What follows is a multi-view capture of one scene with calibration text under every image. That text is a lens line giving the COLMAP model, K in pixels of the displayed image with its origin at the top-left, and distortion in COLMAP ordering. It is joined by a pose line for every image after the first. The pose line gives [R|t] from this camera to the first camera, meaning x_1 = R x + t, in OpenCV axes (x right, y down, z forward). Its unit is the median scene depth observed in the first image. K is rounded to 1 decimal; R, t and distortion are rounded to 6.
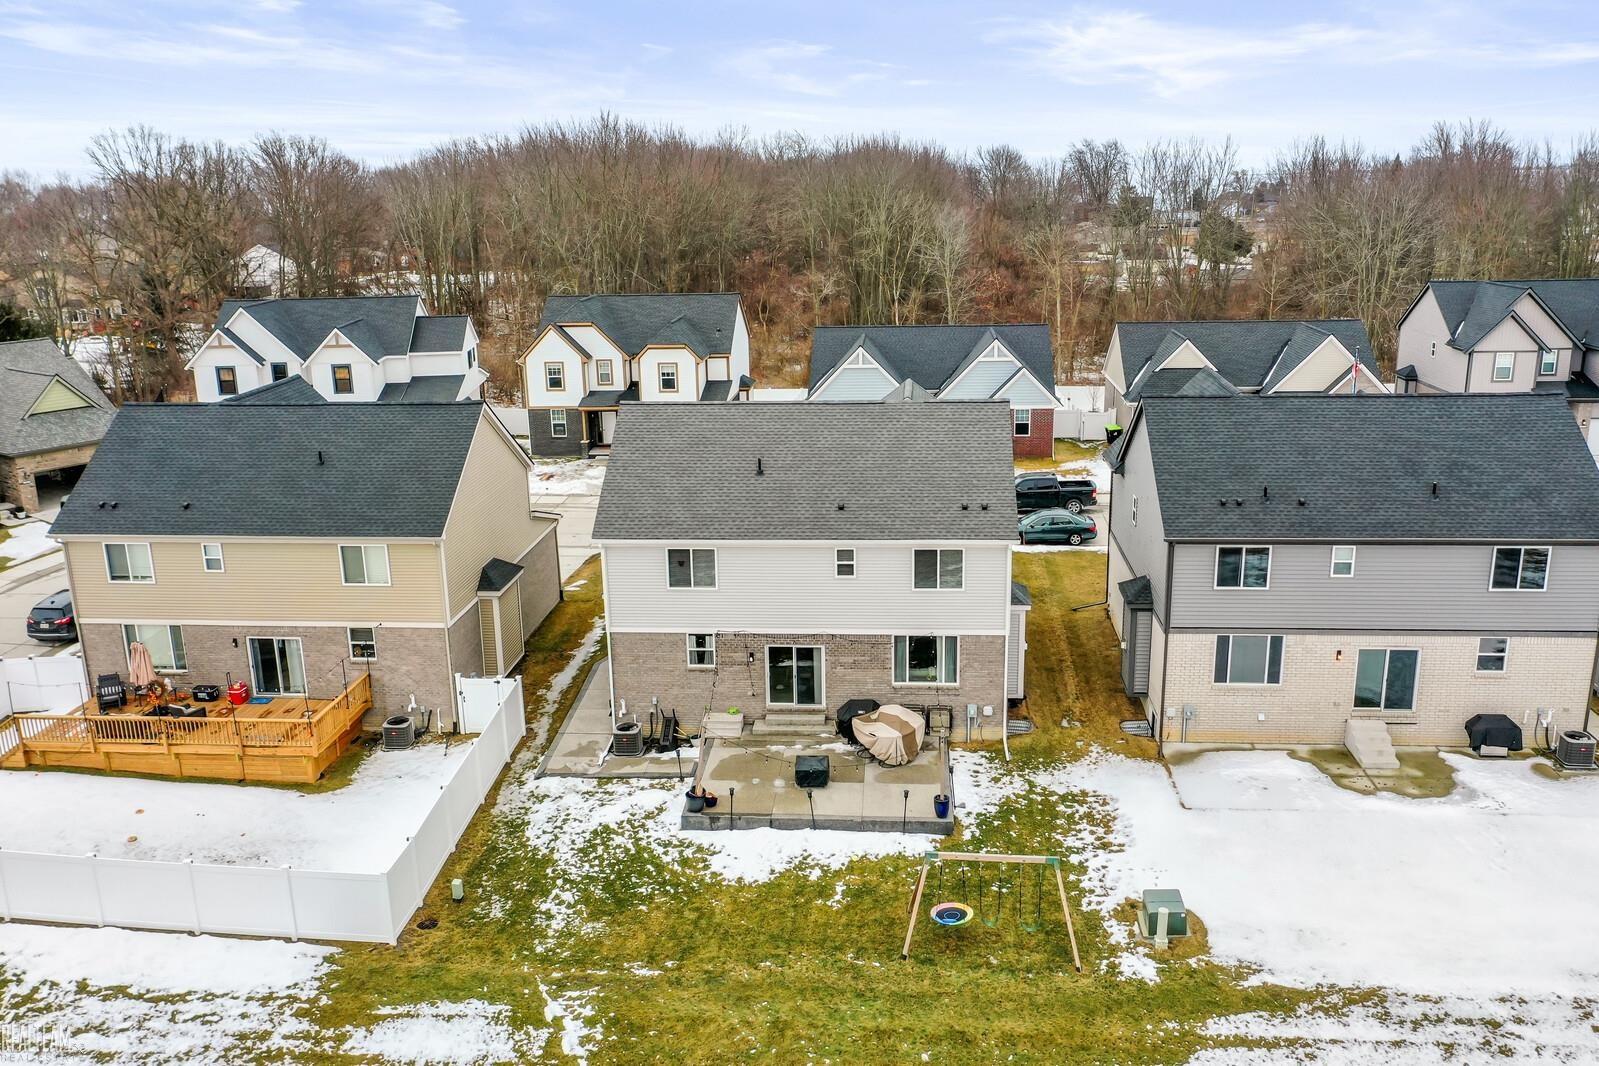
lens RADIAL K [[1279.0, 0, 803.1], [0, 1279.0, 524.7], [0, 0, 1]] dist [-0.025272, 0.004101]
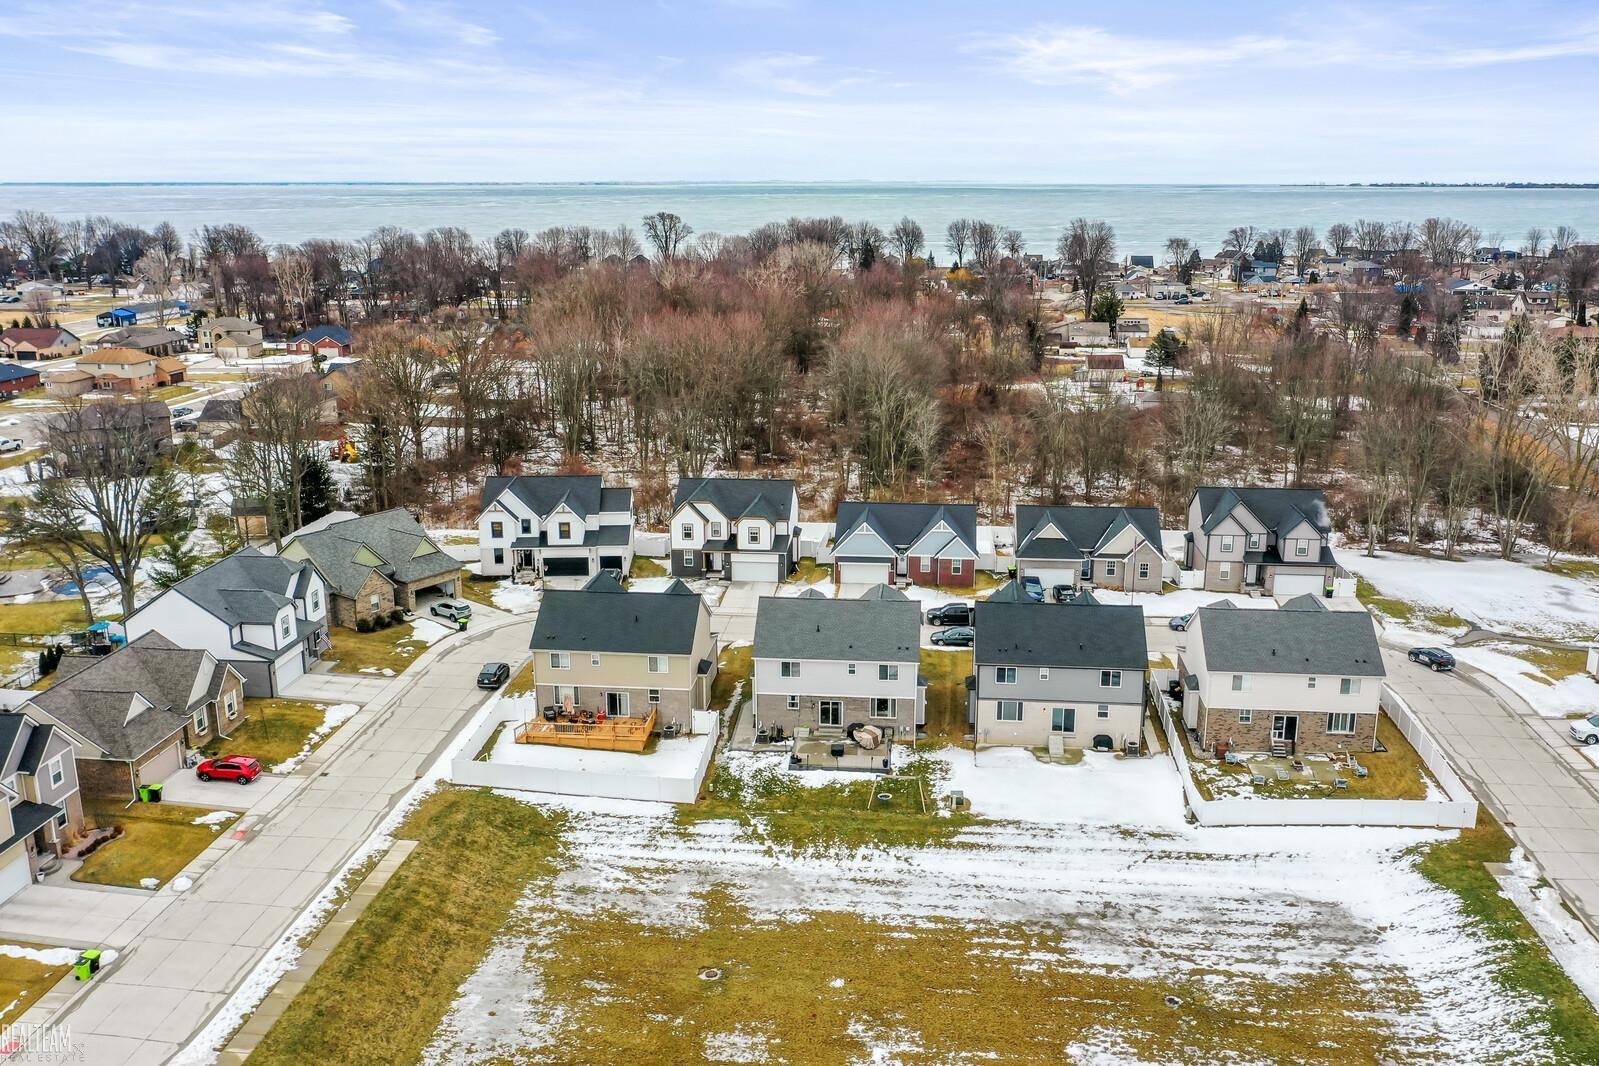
lens RADIAL K [[1279.0, 0, 796.8], [0, 1279.0, 541.3], [0, 0, 1]] dist [-0.025272, 0.004101]
pose [[0.999671, 0.020227, -0.015795, -0.041460], [-0.020276, 0.999790, -0.002942, -0.215598], [0.015733, 0.003261, 0.999871, -1.549040]]
